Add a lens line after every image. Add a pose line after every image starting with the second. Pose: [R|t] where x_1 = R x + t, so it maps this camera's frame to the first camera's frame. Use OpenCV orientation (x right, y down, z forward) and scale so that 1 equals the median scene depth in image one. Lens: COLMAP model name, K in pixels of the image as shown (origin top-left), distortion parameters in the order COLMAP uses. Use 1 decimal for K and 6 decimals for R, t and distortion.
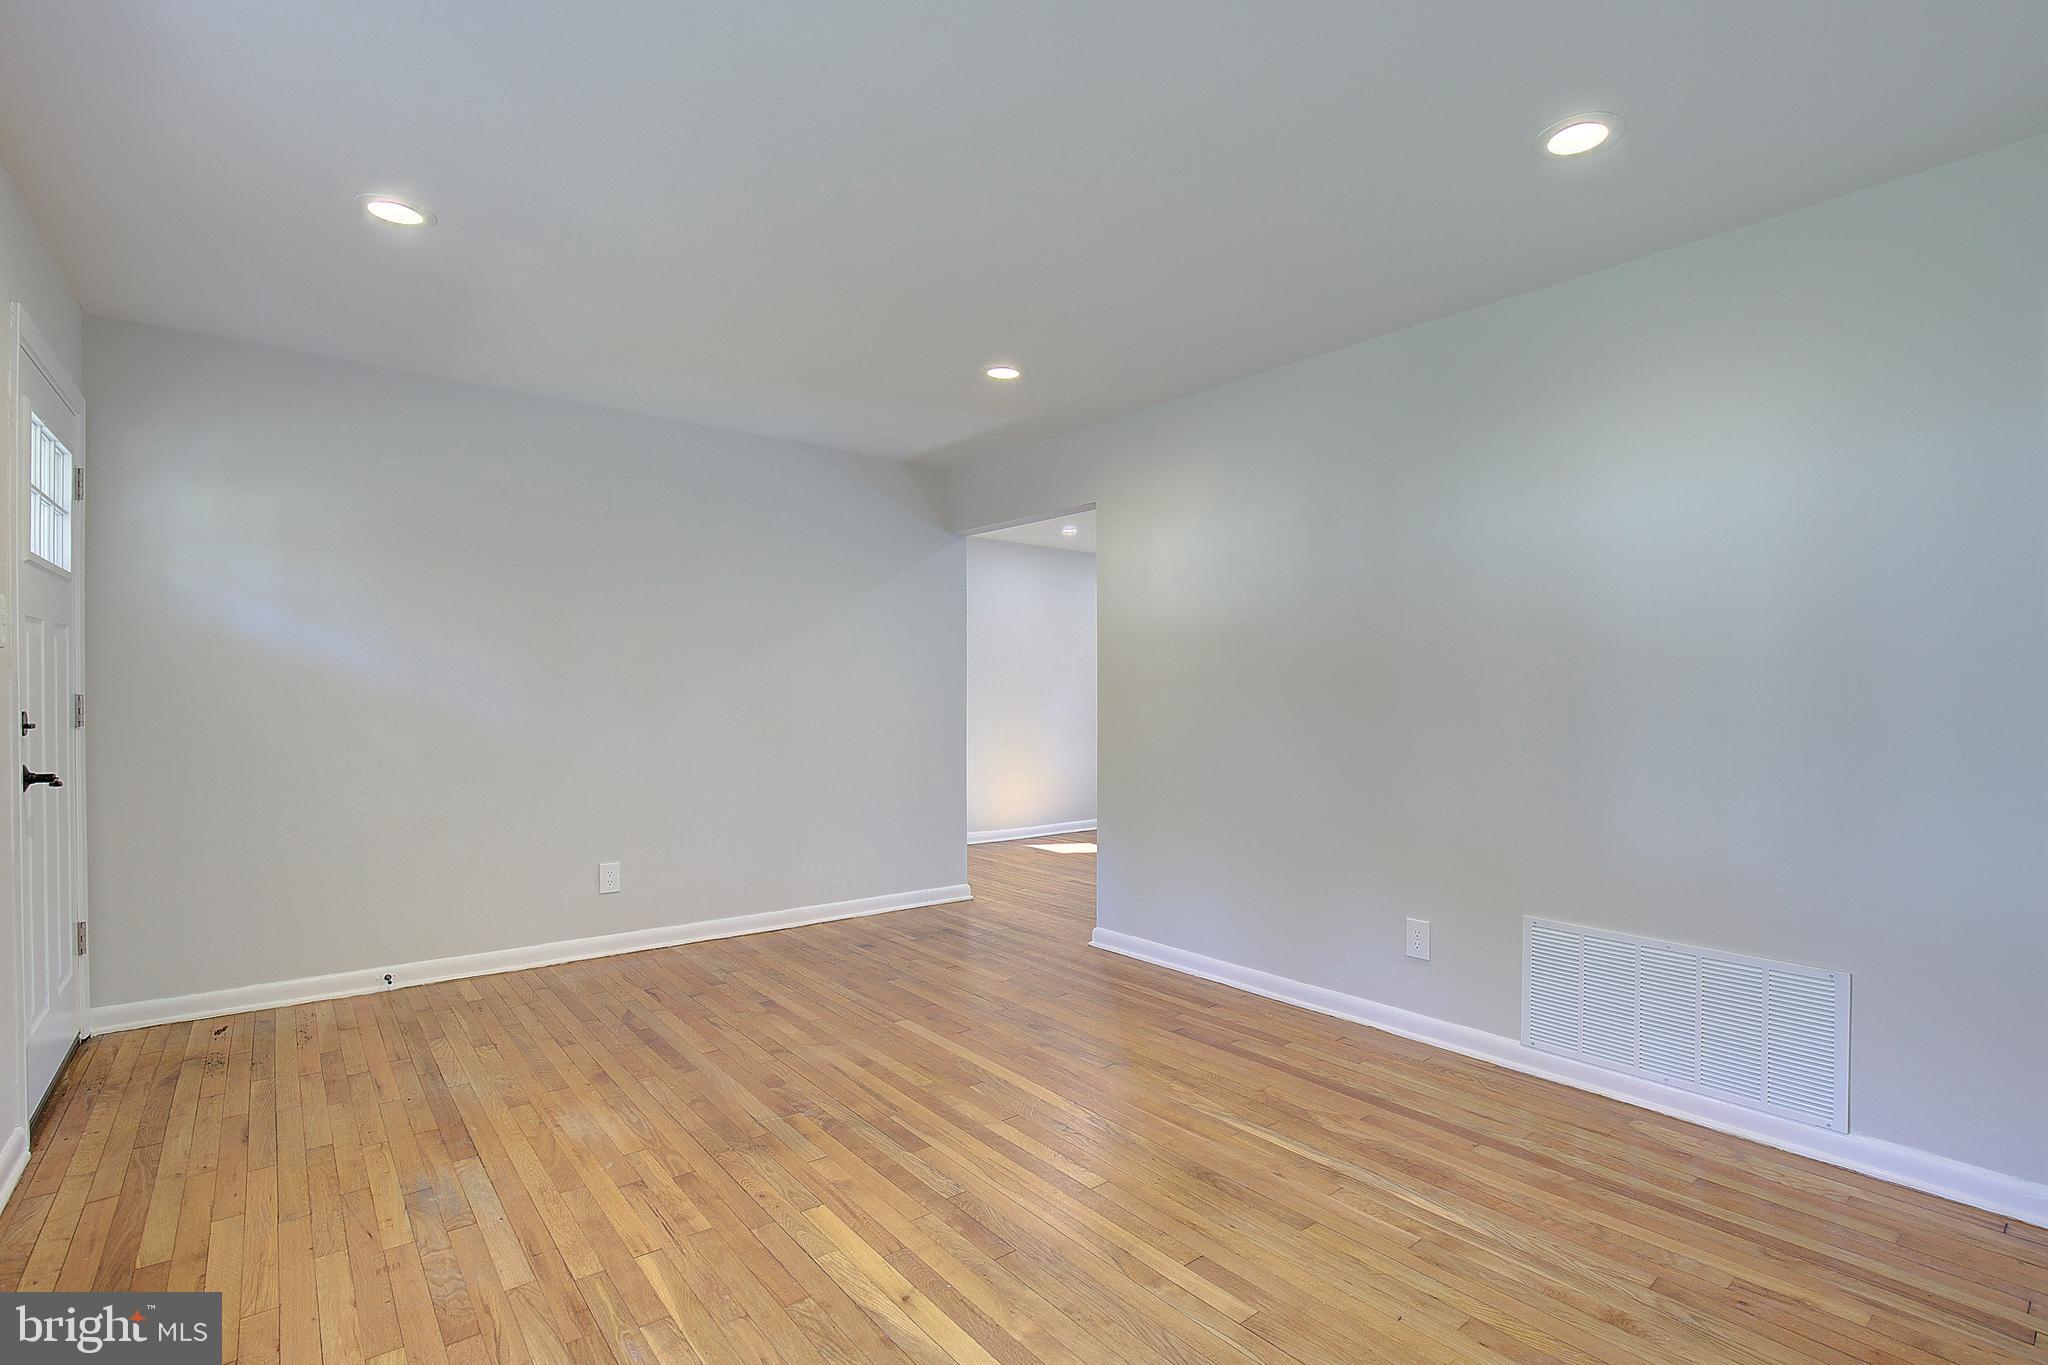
lens RADIAL K [[958.5, 0, 1040.0], [0, 958.5, 698.2], [0, 0, 1]] dist [-0.000852, 0.001409]
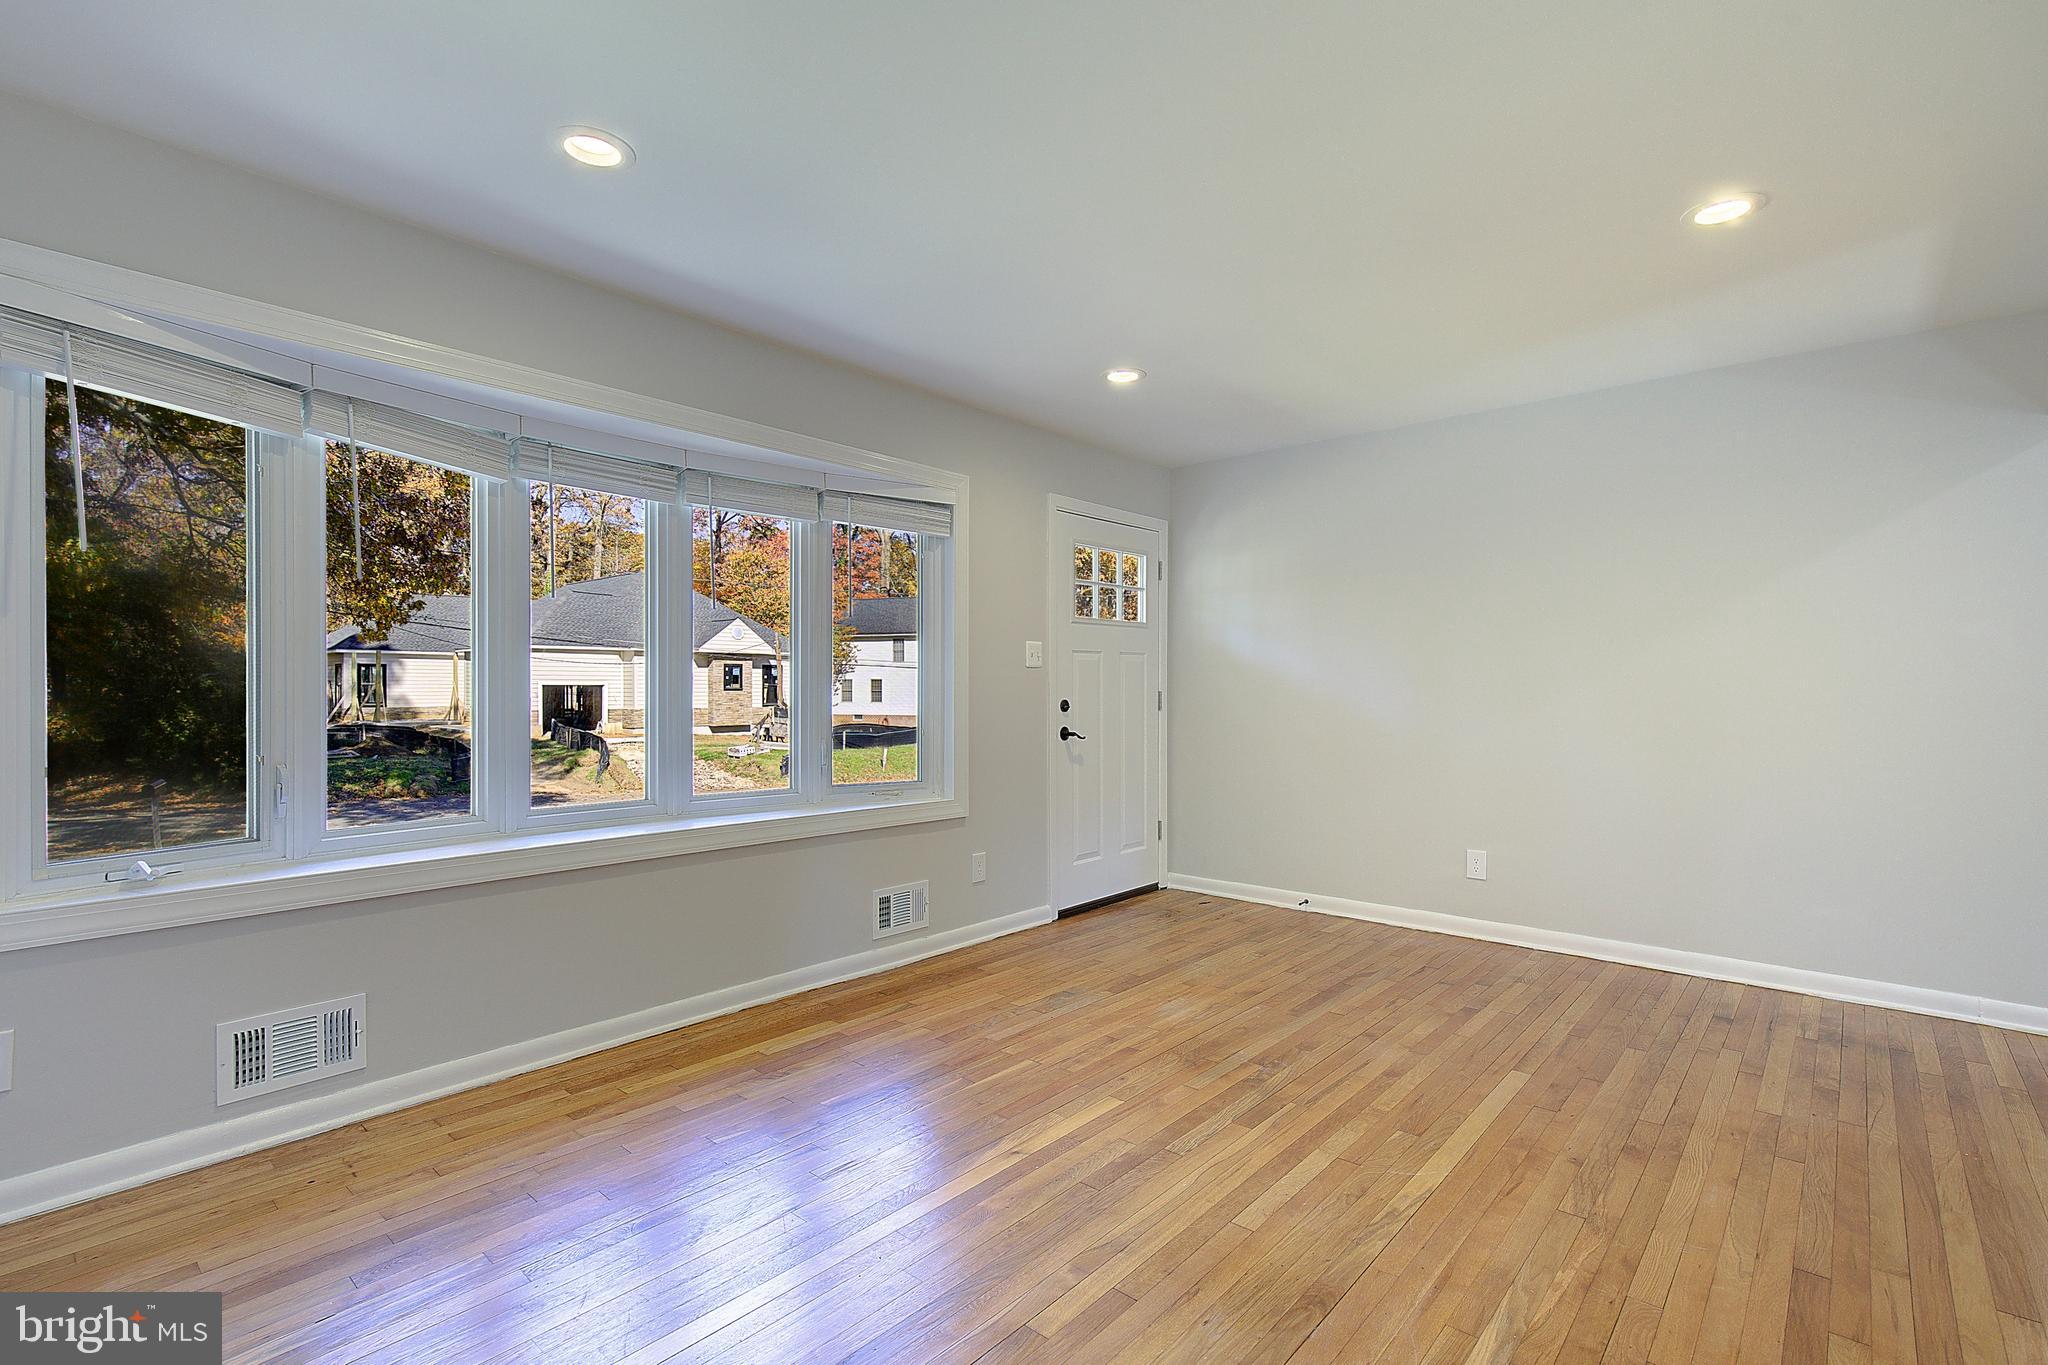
lens RADIAL K [[958.5, 0, 1057.1], [0, 958.5, 689.0], [0, 0, 1]] dist [-0.000852, 0.001409]
pose [[0.179021, -0.004293, -0.983836, 0.662489], [-0.009607, 0.999935, -0.006112, 0.009341], [0.983798, 0.010546, 0.178968, 0.481161]]
